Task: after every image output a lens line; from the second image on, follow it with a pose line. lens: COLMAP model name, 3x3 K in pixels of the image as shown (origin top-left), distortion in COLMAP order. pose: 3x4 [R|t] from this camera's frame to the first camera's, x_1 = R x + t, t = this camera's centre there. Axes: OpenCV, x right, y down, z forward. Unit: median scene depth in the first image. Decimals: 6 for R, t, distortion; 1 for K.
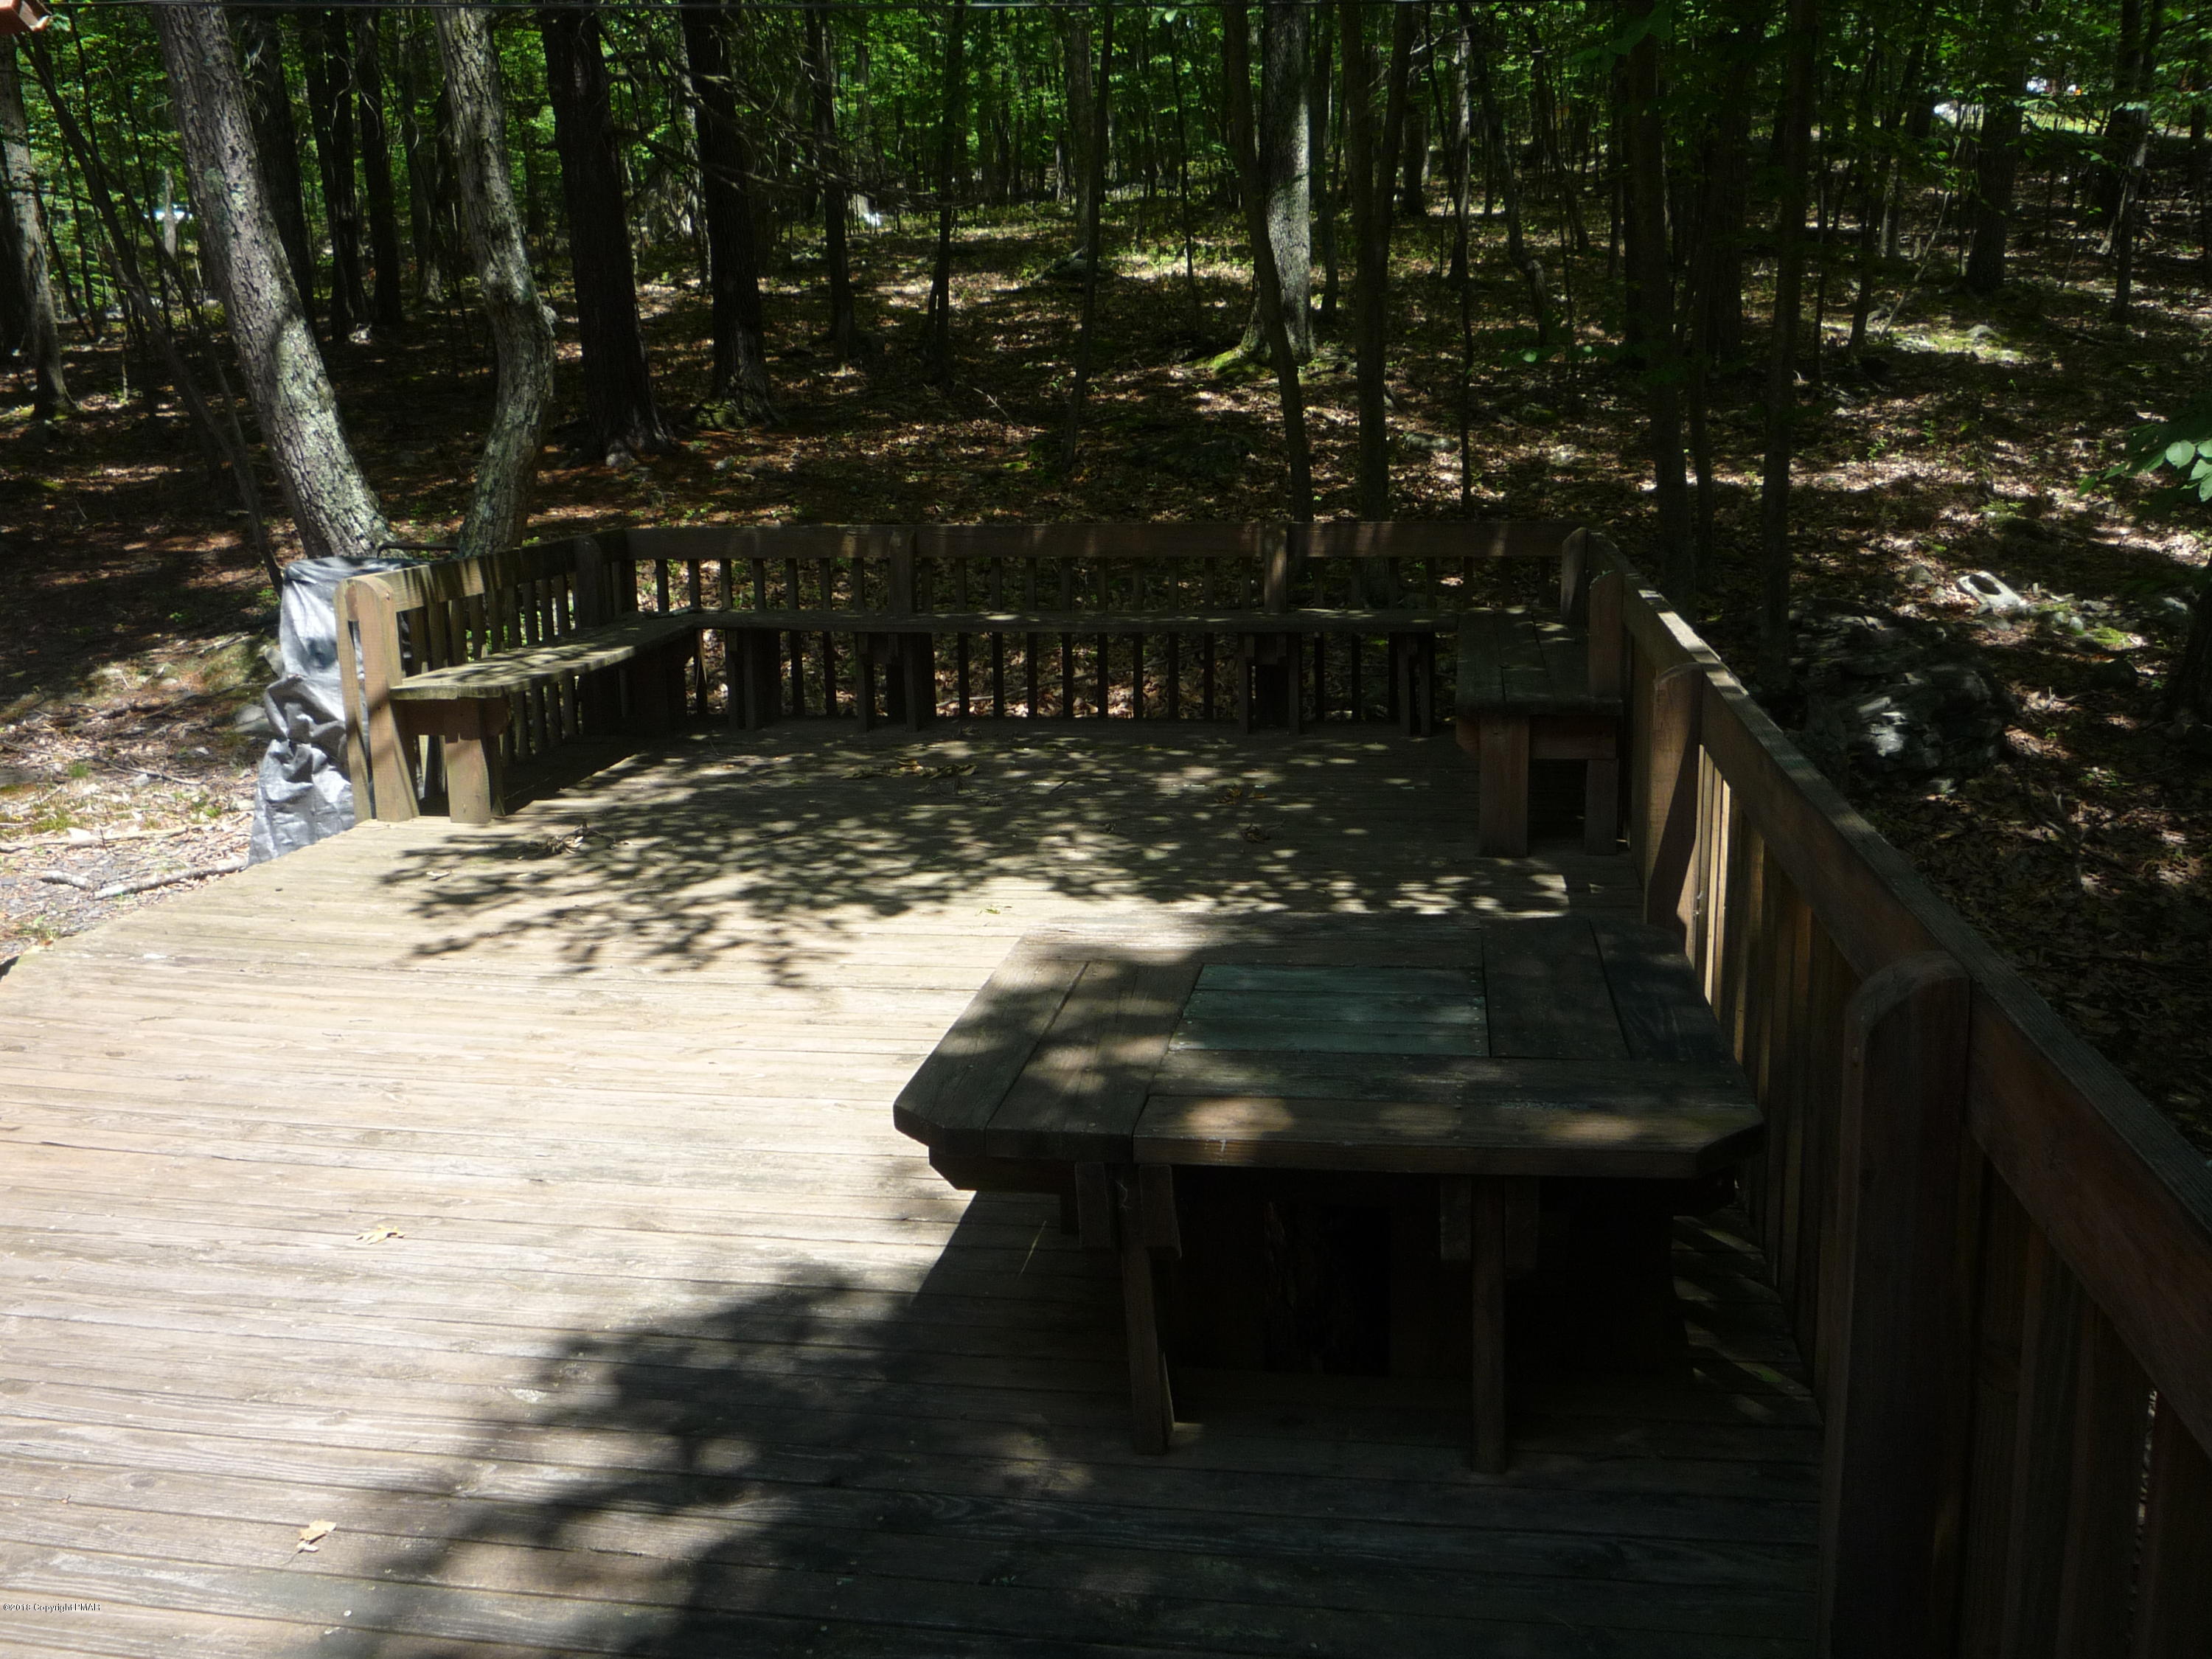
lens RADIAL K [[1969.3, 0, 1094.6], [0, 1969.3, 819.2], [0, 0, 1]] dist [-0.085578, 0.064366]
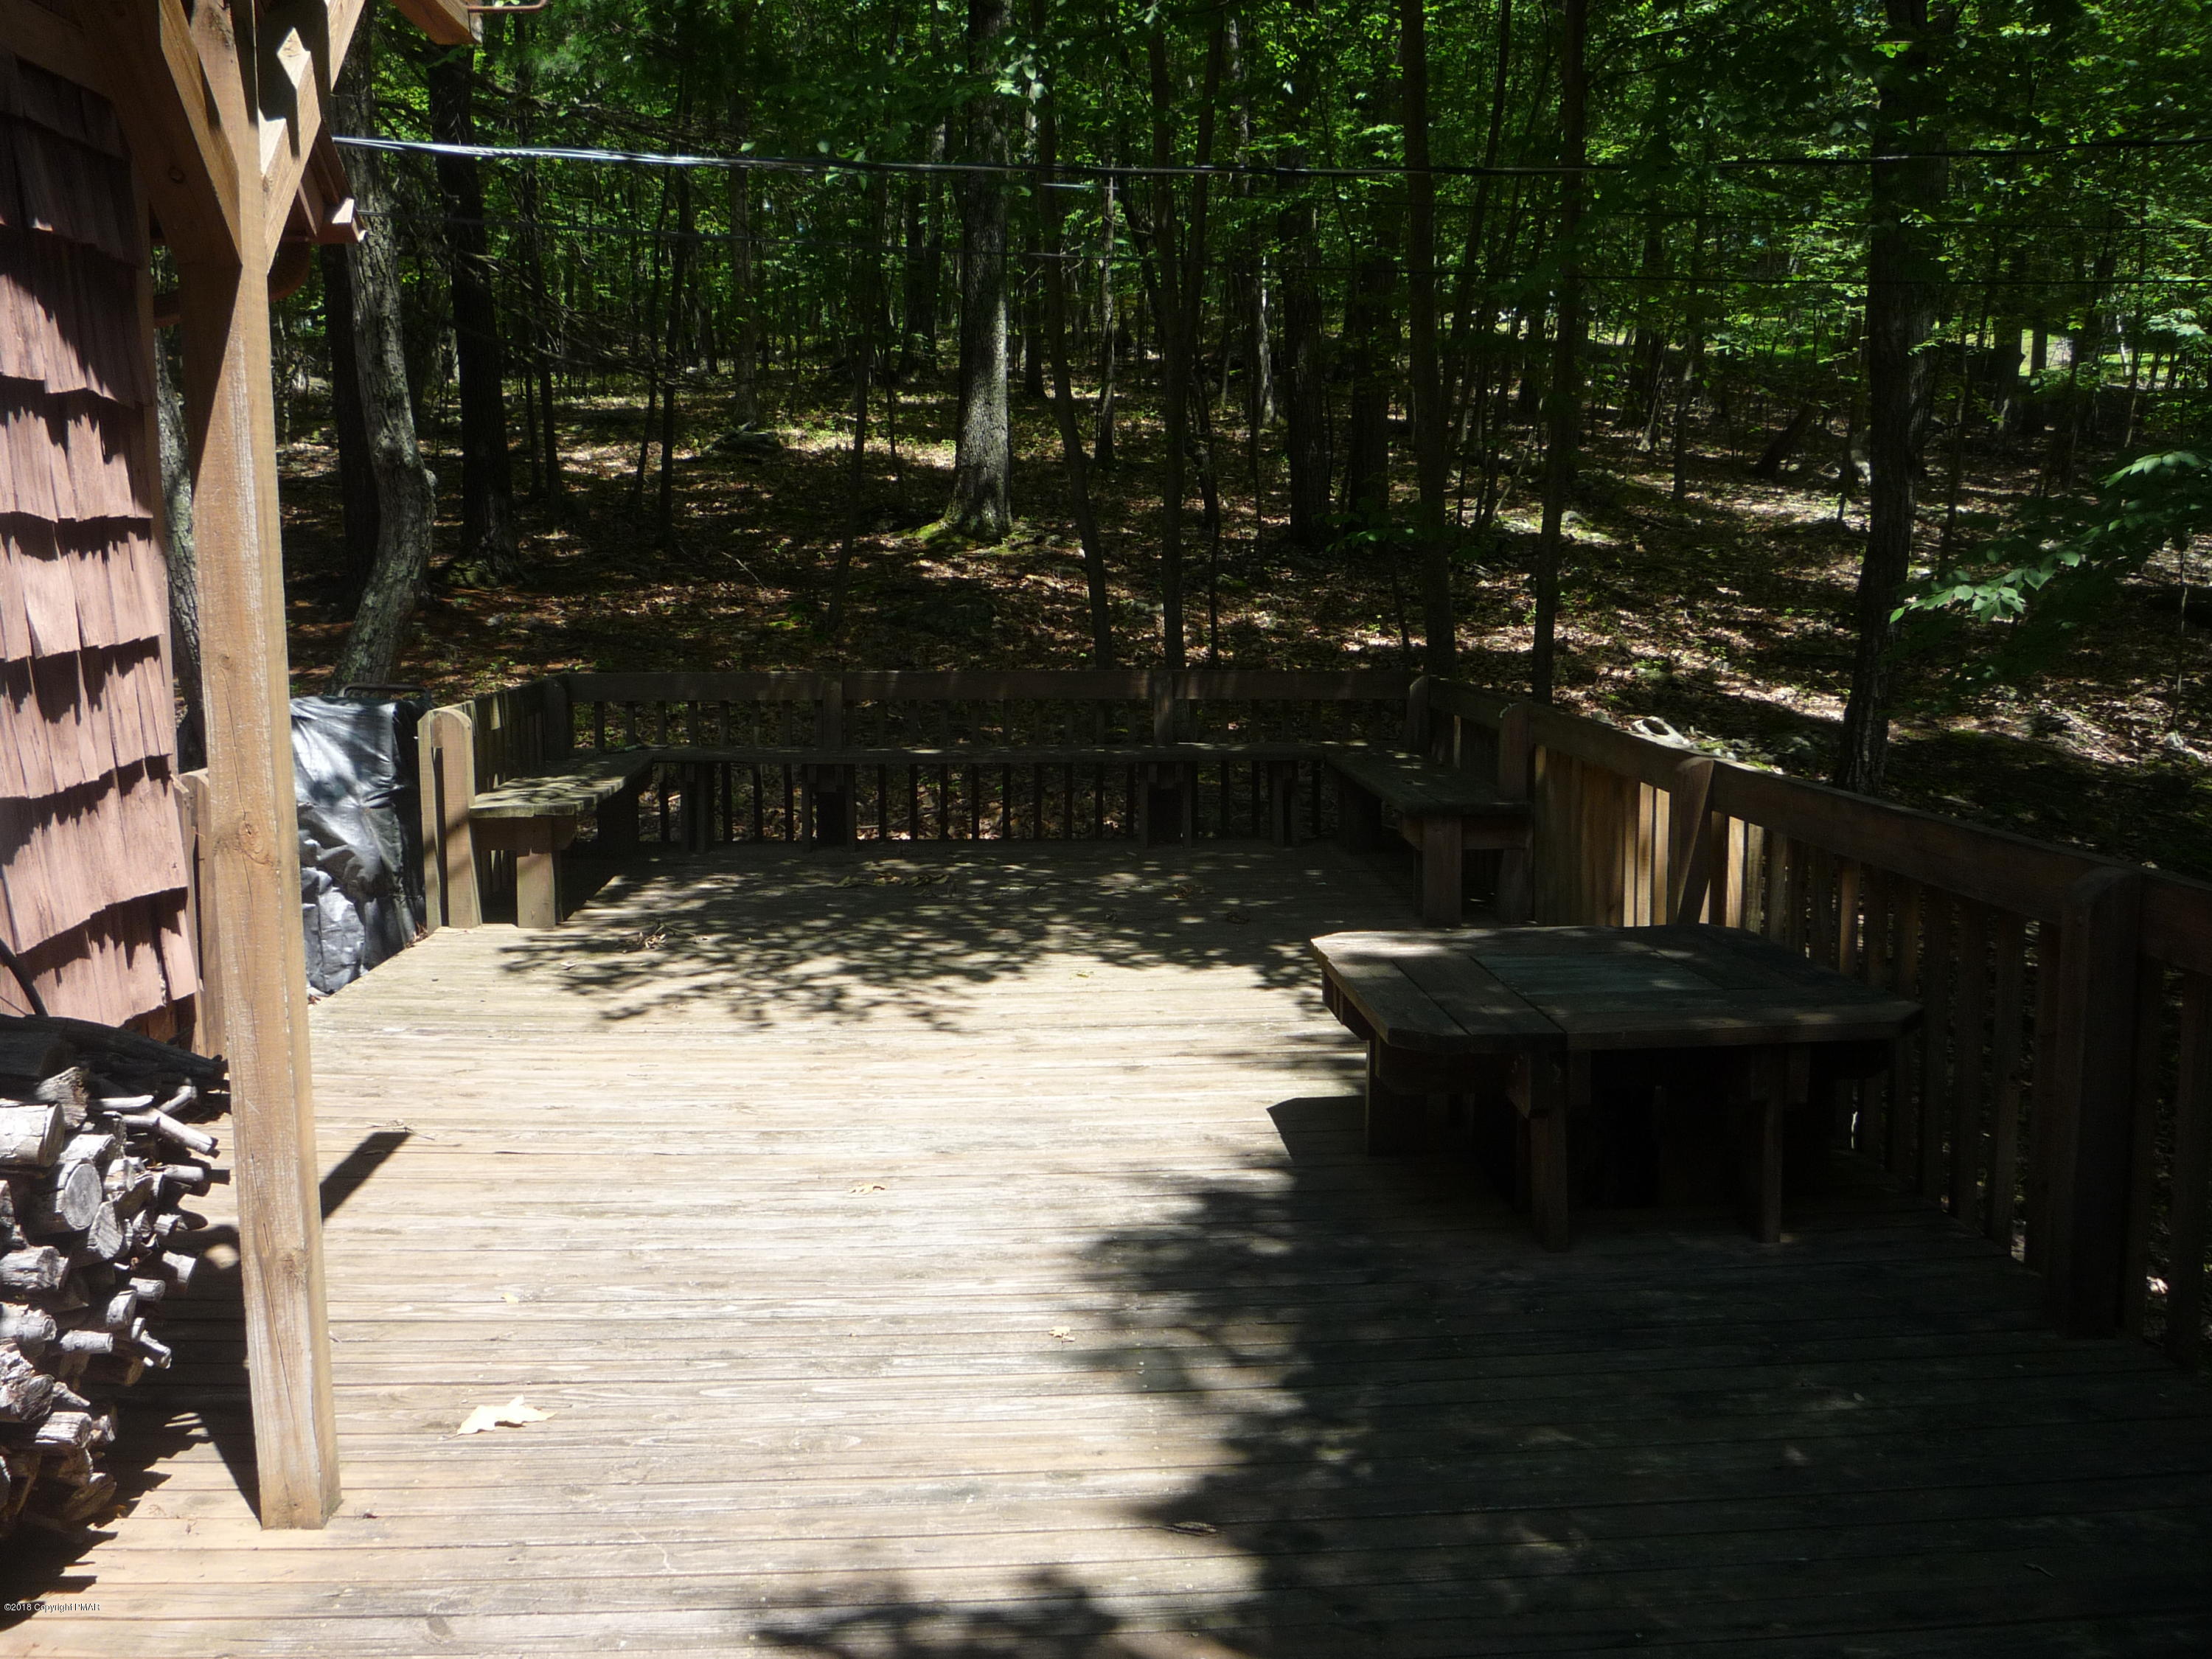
lens RADIAL K [[1969.3, 0, 1094.6], [0, 1969.3, 819.2], [0, 0, 1]] dist [-0.085578, 0.064366]
pose [[0.974225, -0.010384, 0.225338, -0.158577], [0.029155, 0.996358, -0.080135, 0.023852], [-0.223685, 0.084640, 0.970979, -0.102881]]
